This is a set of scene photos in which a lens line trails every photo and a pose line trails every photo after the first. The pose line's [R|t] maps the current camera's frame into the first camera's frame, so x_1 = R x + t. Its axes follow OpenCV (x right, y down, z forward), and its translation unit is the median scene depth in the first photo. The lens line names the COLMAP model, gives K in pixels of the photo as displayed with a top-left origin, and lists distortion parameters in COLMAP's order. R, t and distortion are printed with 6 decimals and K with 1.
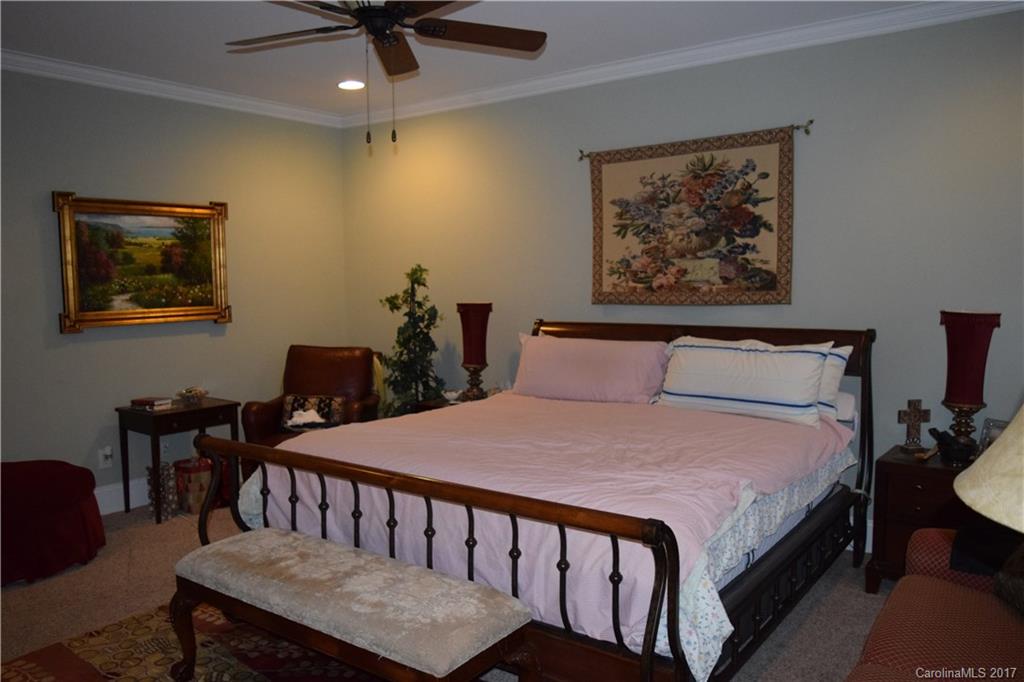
lens RADIAL K [[786.9, 0, 516.7], [0, 786.9, 337.4], [0, 0, 1]] dist [-0.020726, 0.003474]
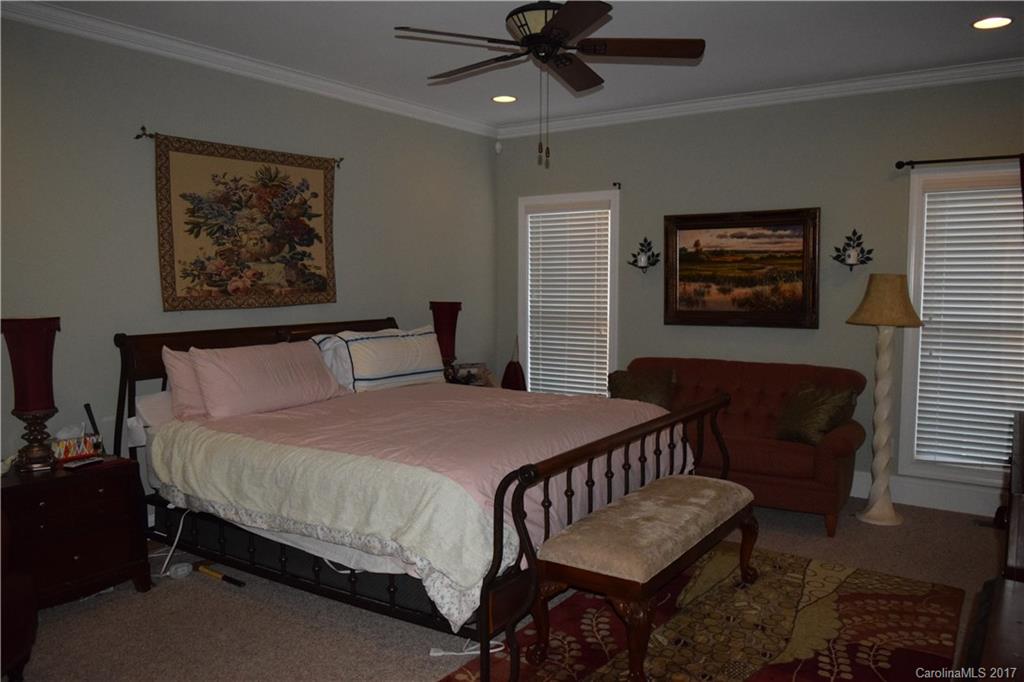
lens RADIAL K [[786.9, 0, 517.2], [0, 786.9, 343.9], [0, 0, 1]] dist [-0.020726, 0.003474]
pose [[-0.054183, -0.072352, 0.995906, -0.842183], [0.080826, 0.993781, 0.076595, -0.045184], [-0.995254, 0.084645, -0.047998, 0.719490]]
